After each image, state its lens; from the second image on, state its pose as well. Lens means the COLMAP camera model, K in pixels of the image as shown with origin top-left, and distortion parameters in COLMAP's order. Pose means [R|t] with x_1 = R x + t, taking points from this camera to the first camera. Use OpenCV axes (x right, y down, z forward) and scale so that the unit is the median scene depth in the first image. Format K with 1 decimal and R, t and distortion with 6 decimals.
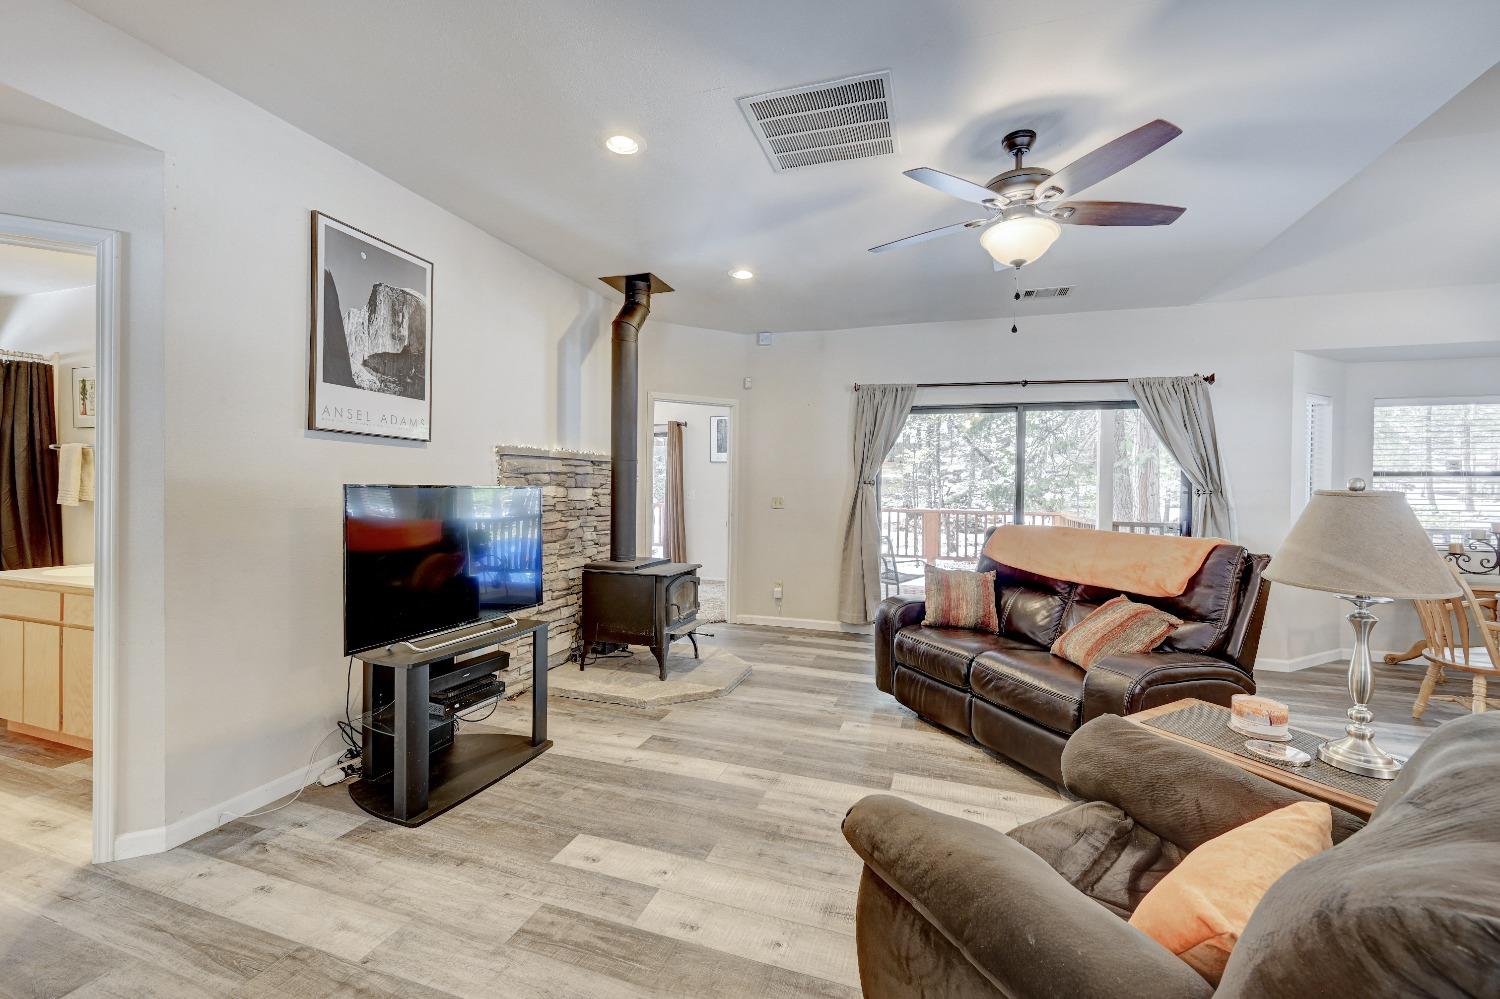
lens RADIAL K [[616.3, 0, 753.9], [0, 616.3, 495.7], [0, 0, 1]] dist [-0.000043, 0.000224]
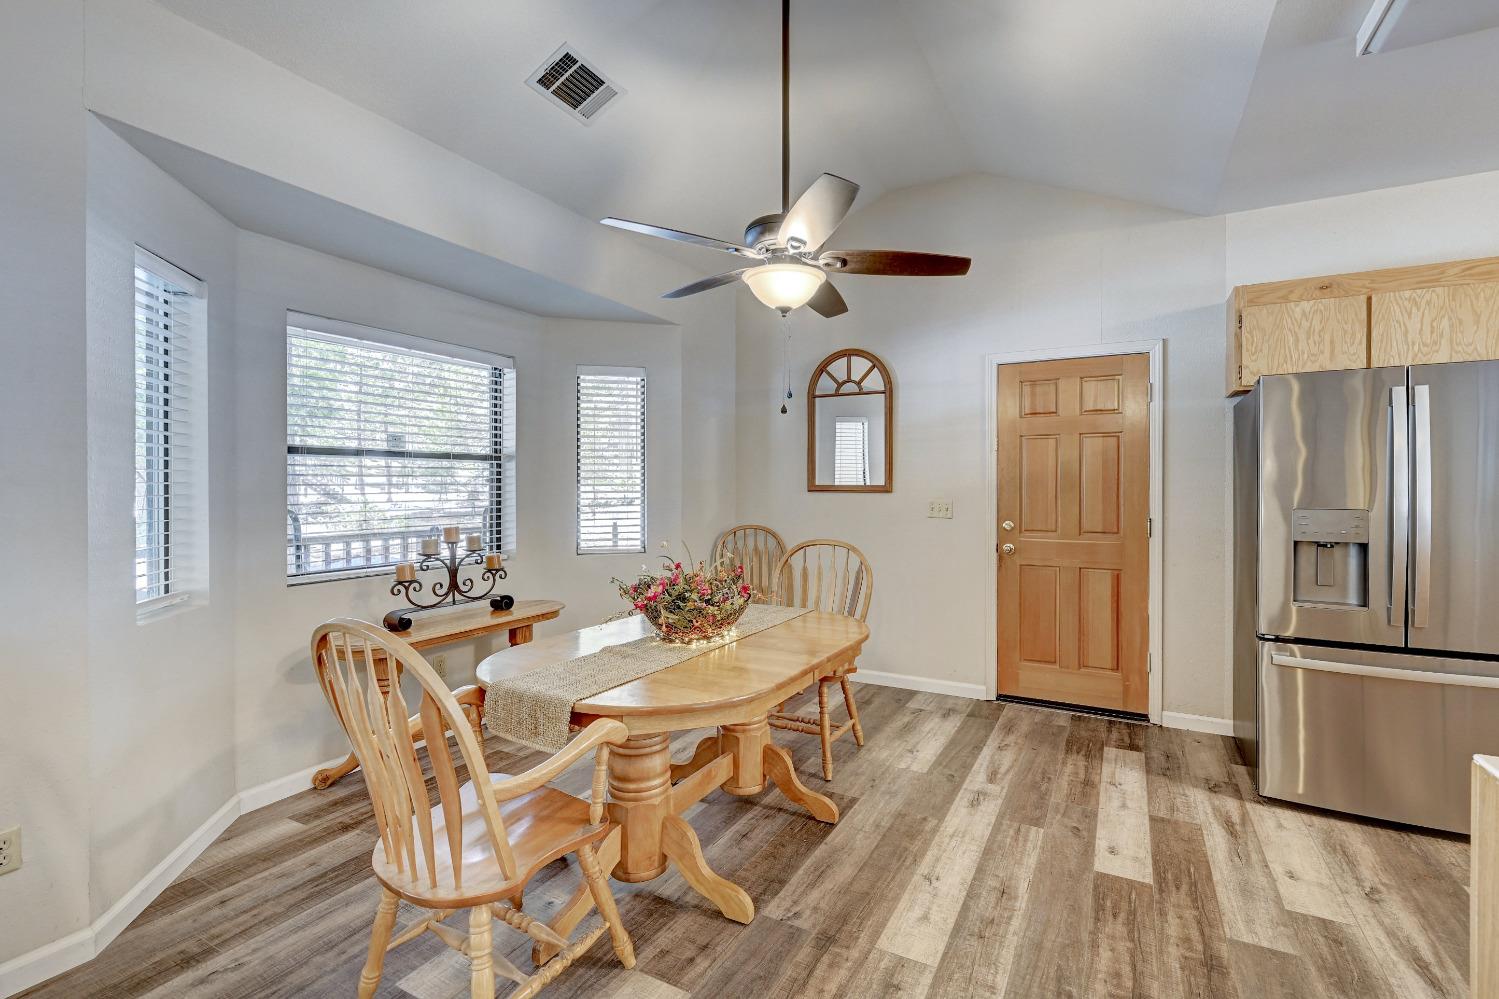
lens RADIAL K [[657.1, 0, 759.4], [0, 657.1, 494.6], [0, 0, 1]] dist [-0.004175, -0.000368]
pose [[0.190414, -0.019941, 0.981501, 0.732284], [0.013903, 0.999748, 0.017615, 0.001660], [-0.981605, 0.010292, 0.190643, 0.683003]]
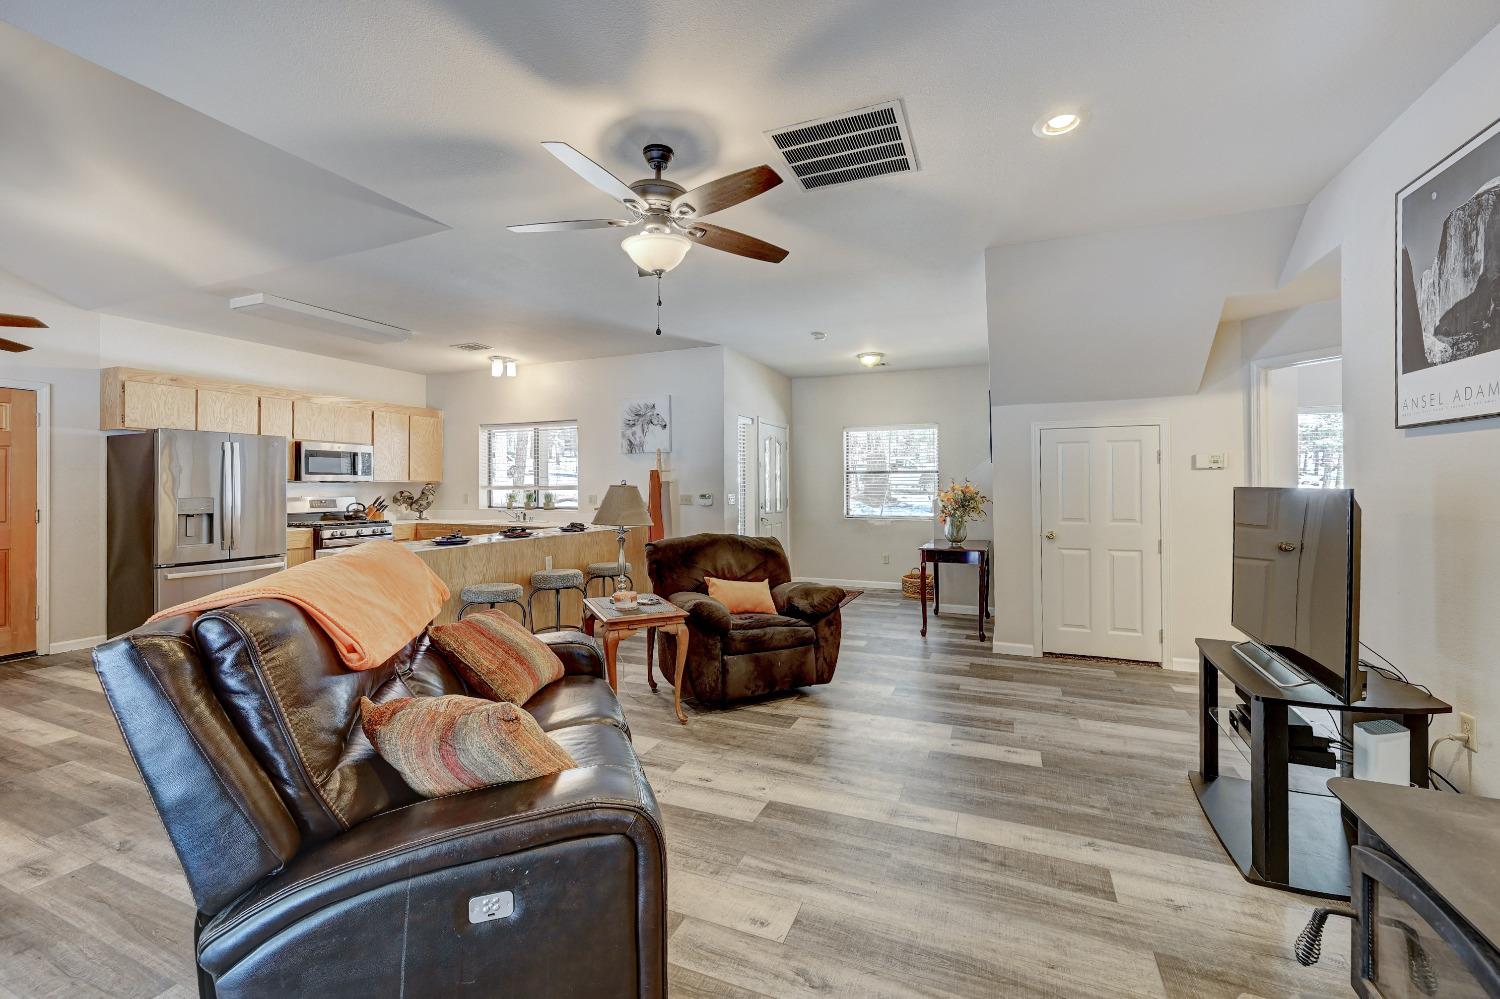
lens RADIAL K [[604.4, 0, 763.2], [0, 604.4, 478.6], [0, 0, 1]] dist [0.000727, 0.000056]
pose [[-0.997348, -0.008587, 0.072278, 0.133362], [-0.008399, 0.999960, 0.002915, -0.021050], [-0.072300, 0.002301, -0.997380, 1.544031]]
